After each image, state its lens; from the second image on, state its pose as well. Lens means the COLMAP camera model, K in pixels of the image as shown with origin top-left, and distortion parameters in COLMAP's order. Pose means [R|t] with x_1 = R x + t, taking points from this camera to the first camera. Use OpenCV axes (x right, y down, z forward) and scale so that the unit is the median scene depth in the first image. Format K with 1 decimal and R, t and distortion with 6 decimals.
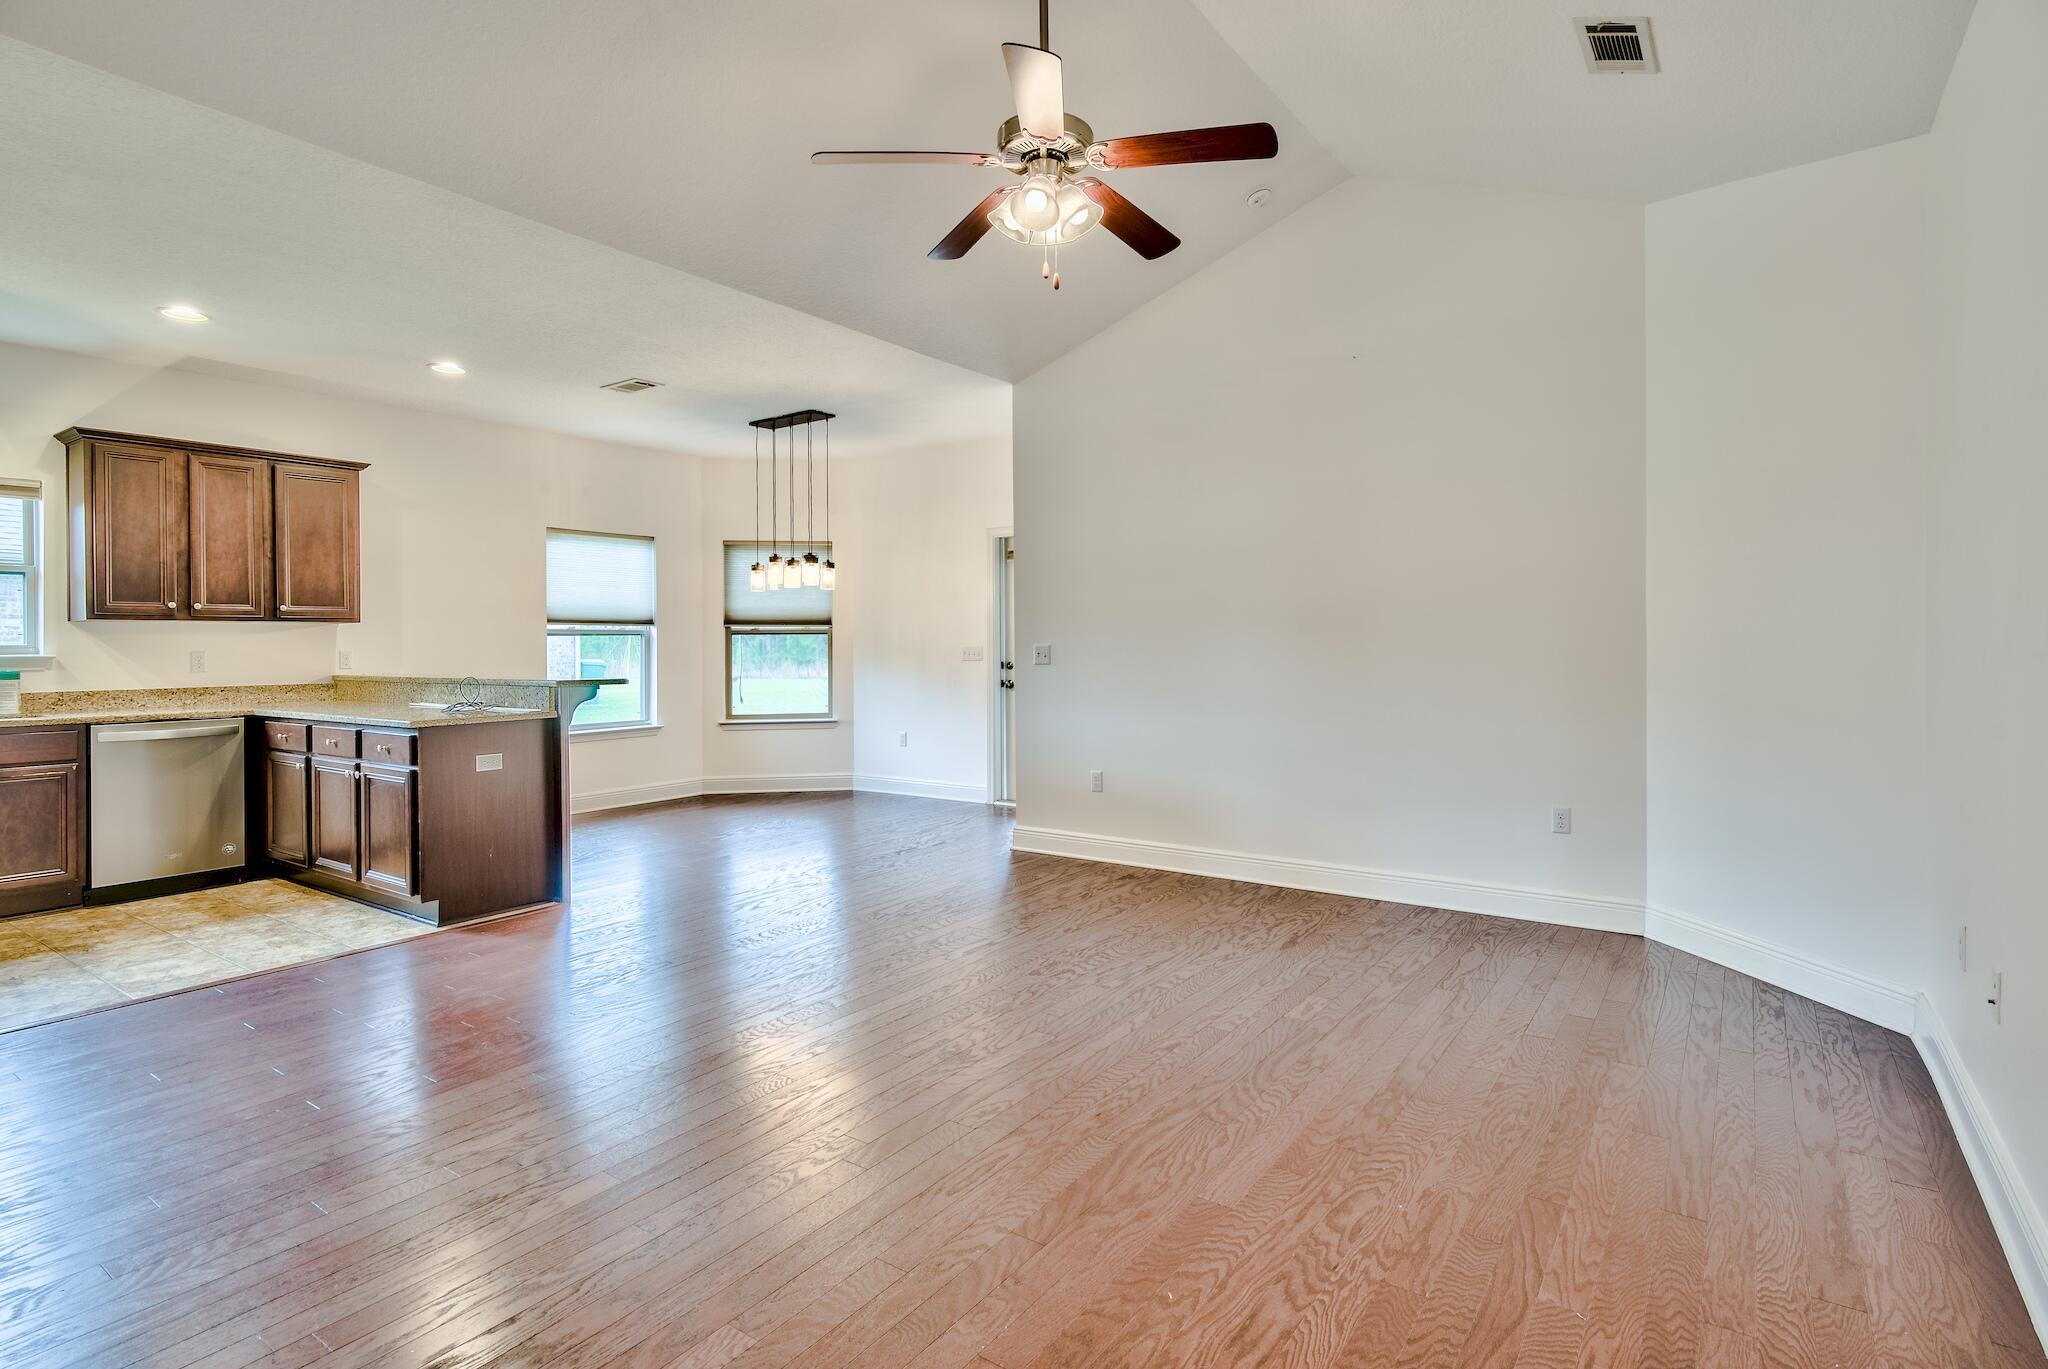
lens RADIAL K [[1017.2, 0, 1059.9], [0, 1017.2, 645.6], [0, 0, 1]] dist [-0.004116, 0.000069]
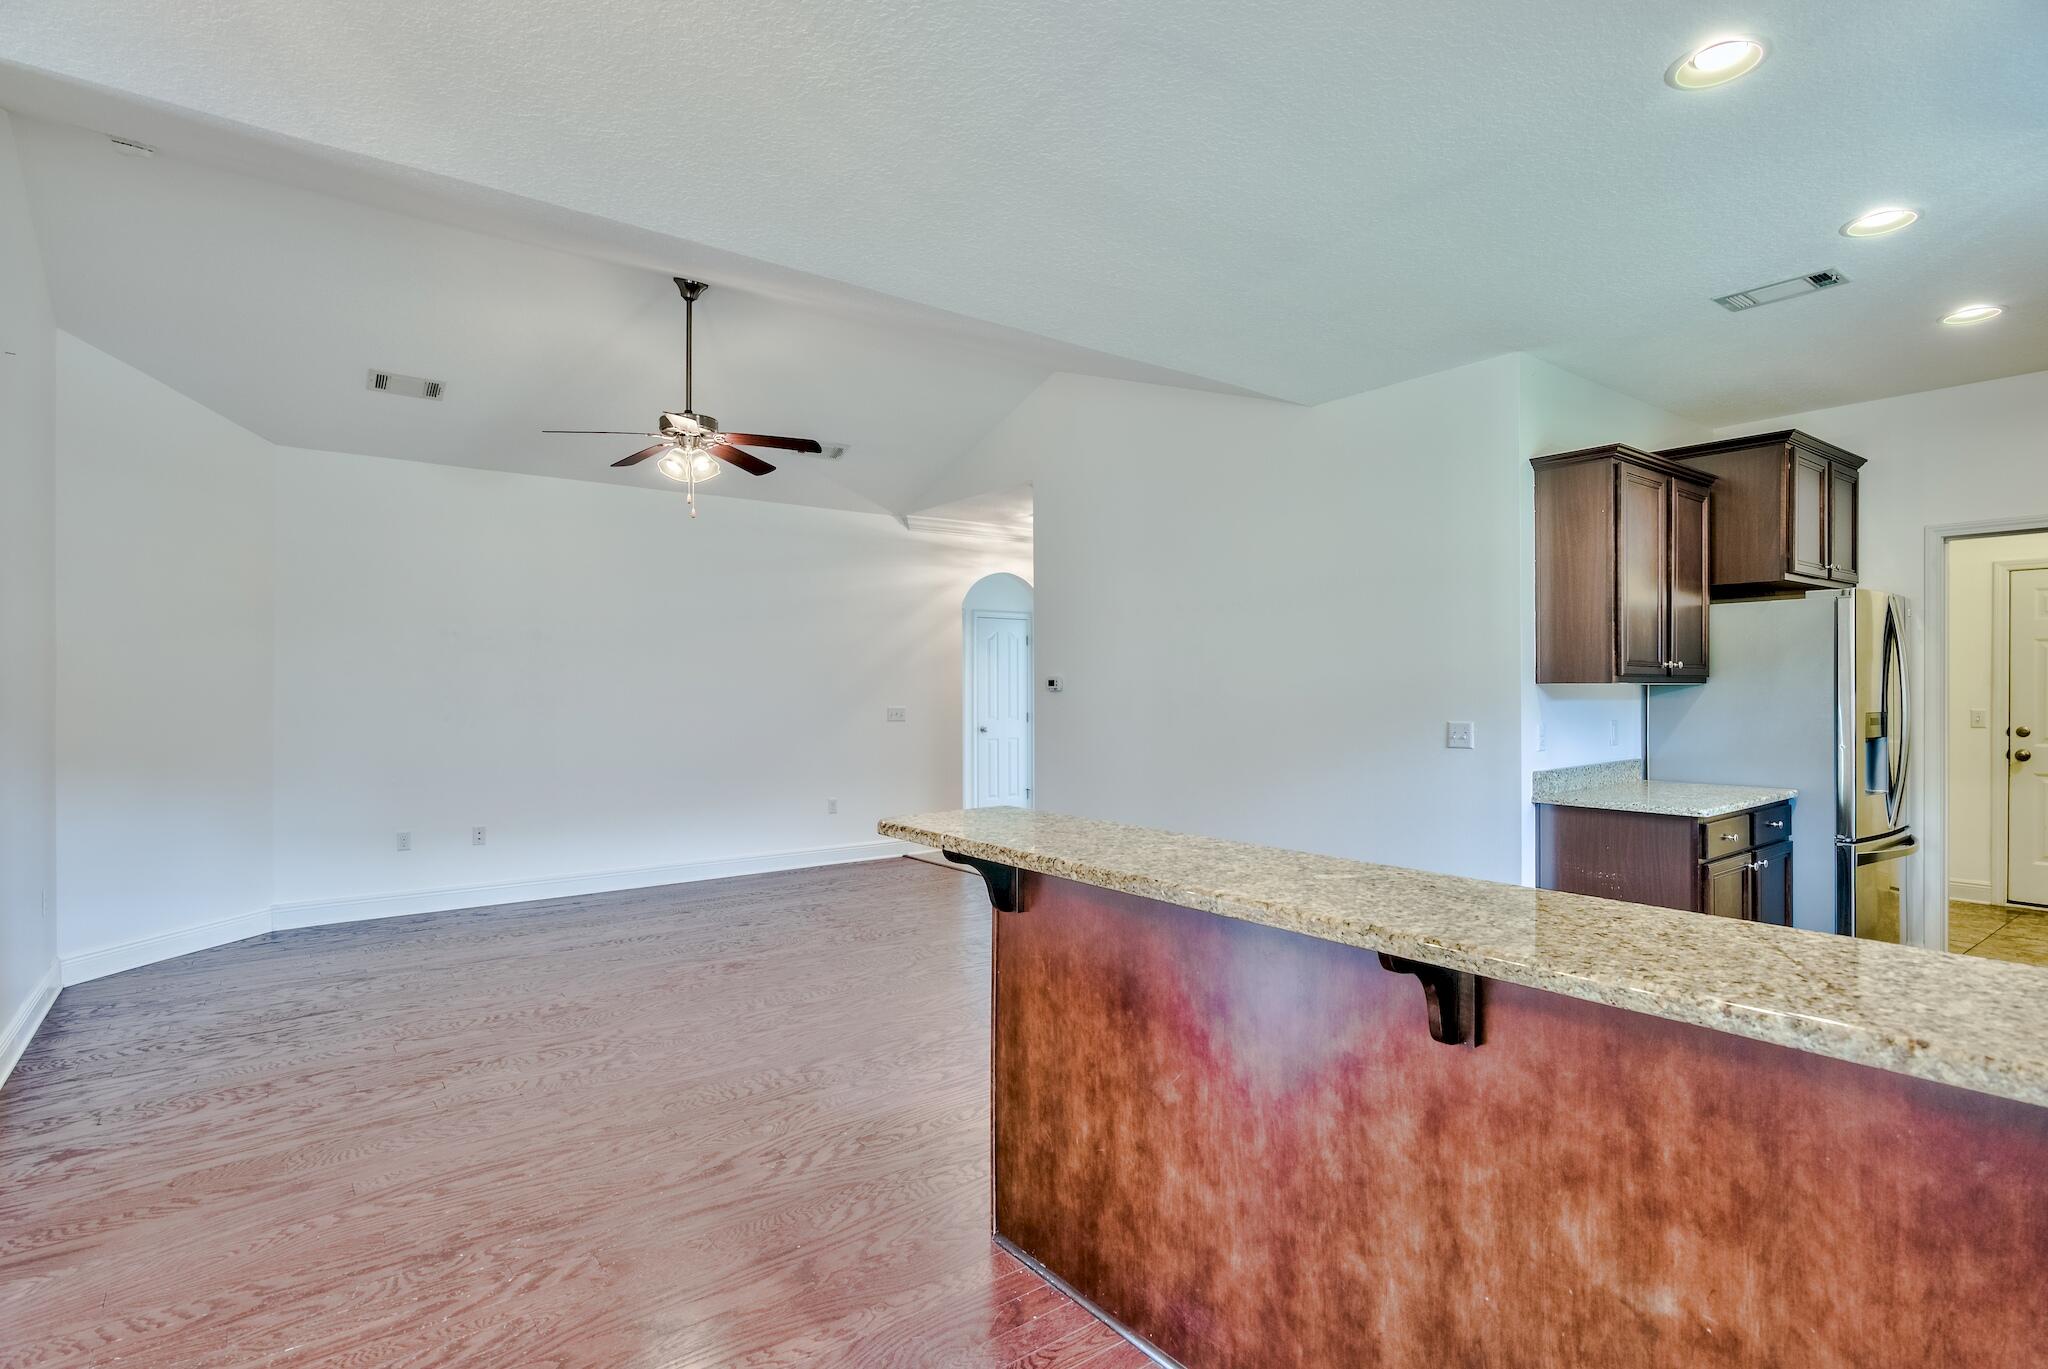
lens RADIAL K [[1017.2, 0, 1031.6], [0, 1017.2, 685.7], [0, 0, 1]] dist [-0.004116, 0.000069]
pose [[-0.952412, 0.008148, 0.304706, -0.574212], [0.007869, 0.999967, -0.002142, -0.024000], [-0.304713, 0.000358, -0.952444, 1.295555]]
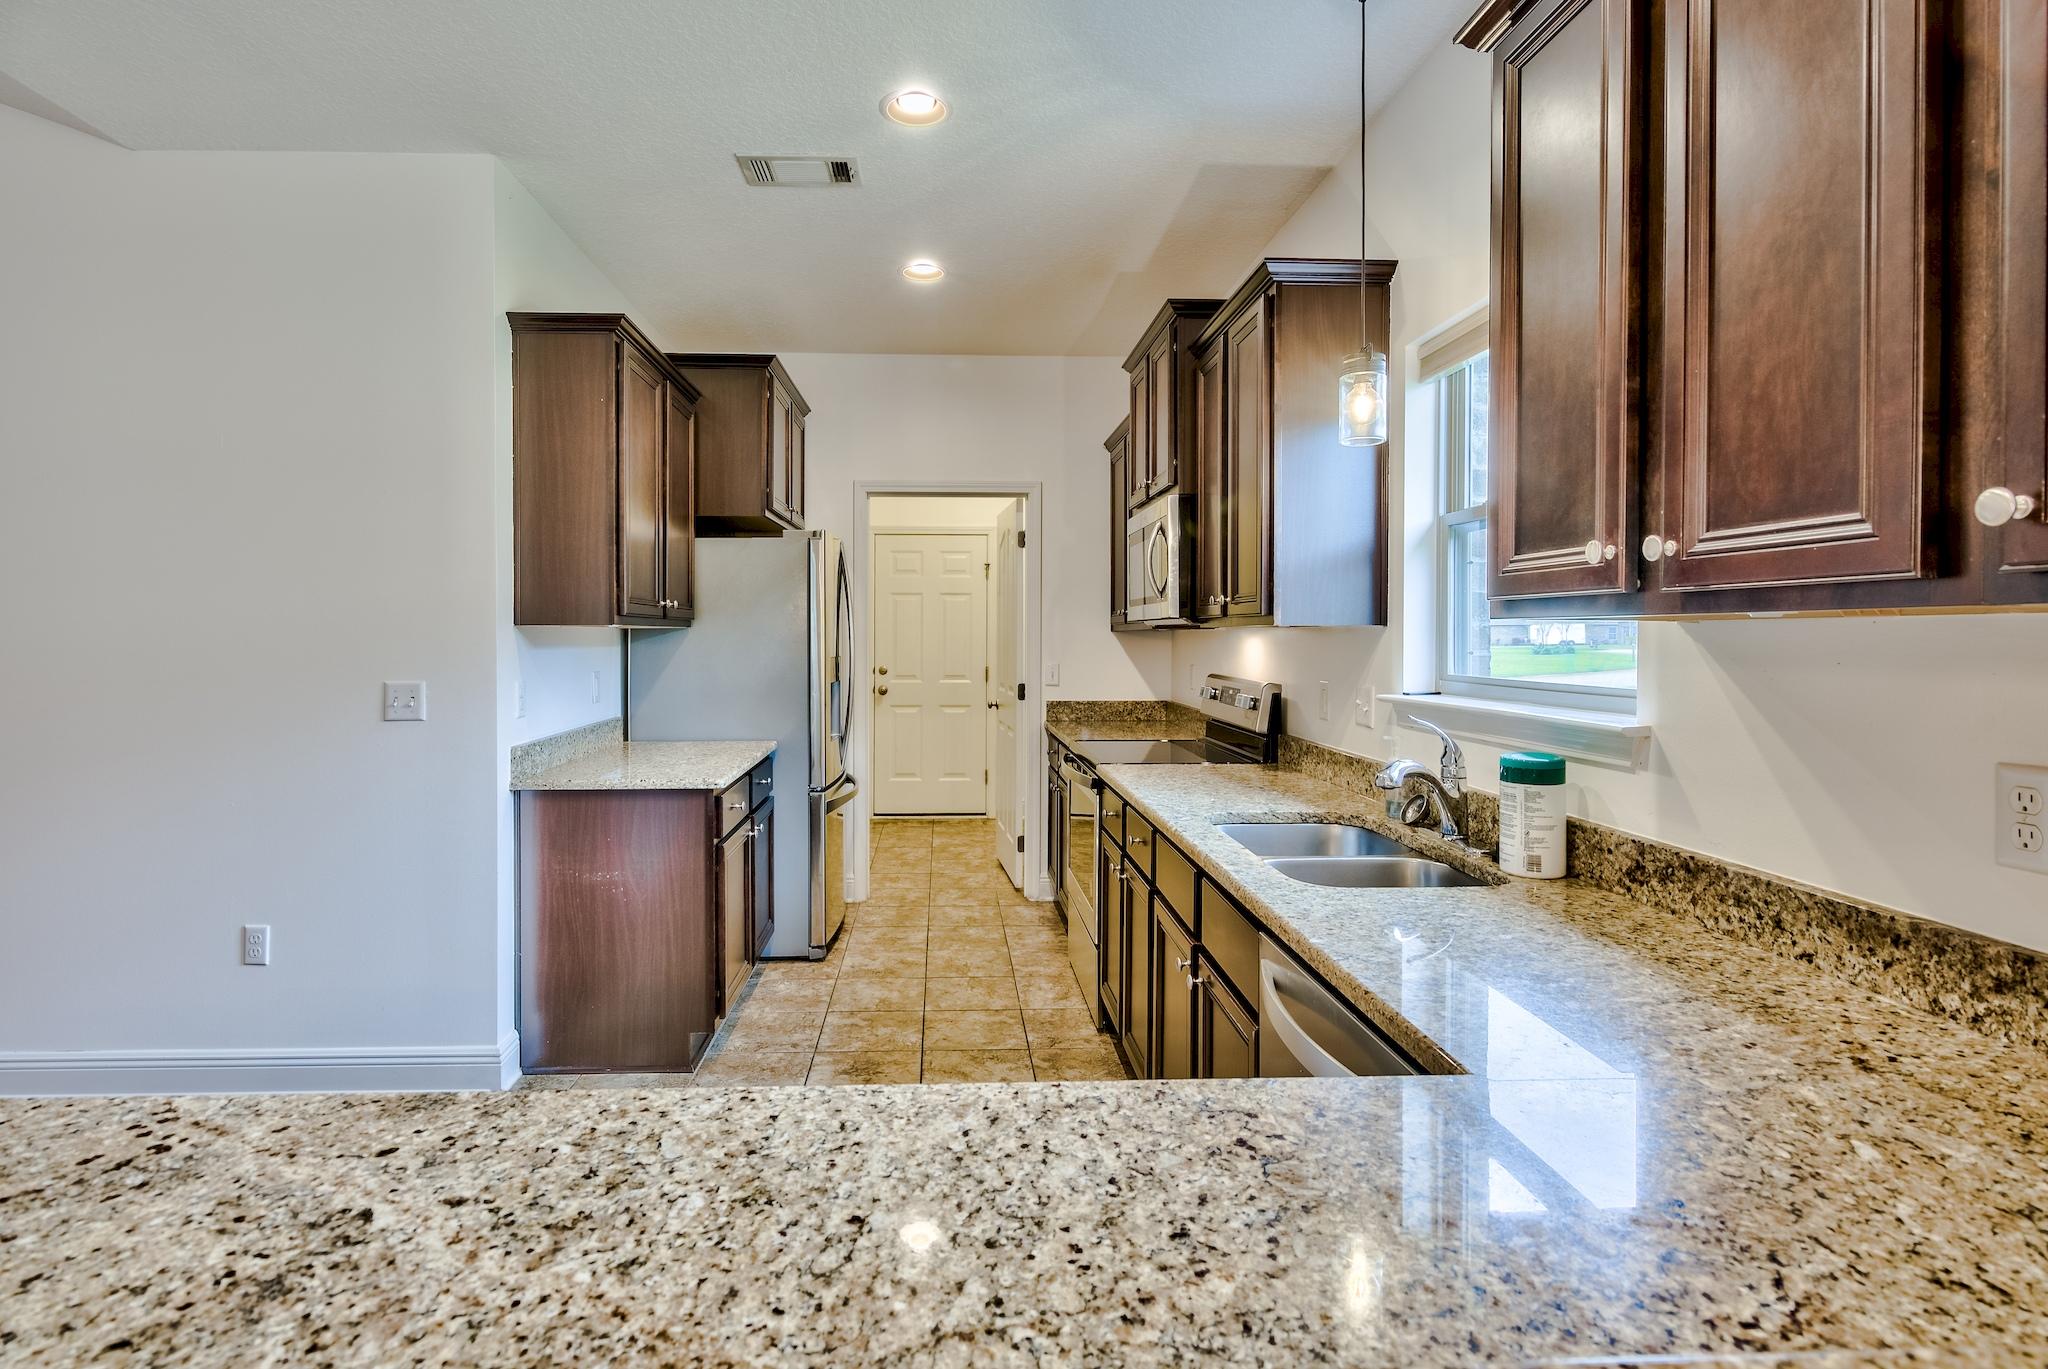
lens RADIAL K [[1017.2, 0, 965.7], [0, 1017.2, 644.1], [0, 0, 1]] dist [-0.004116, 0.000069]
pose [[-0.811094, 0.012725, -0.584777, -0.578185], [0.004996, 0.999878, 0.014829, -0.021145], [0.584894, 0.009106, -0.811058, 1.047418]]
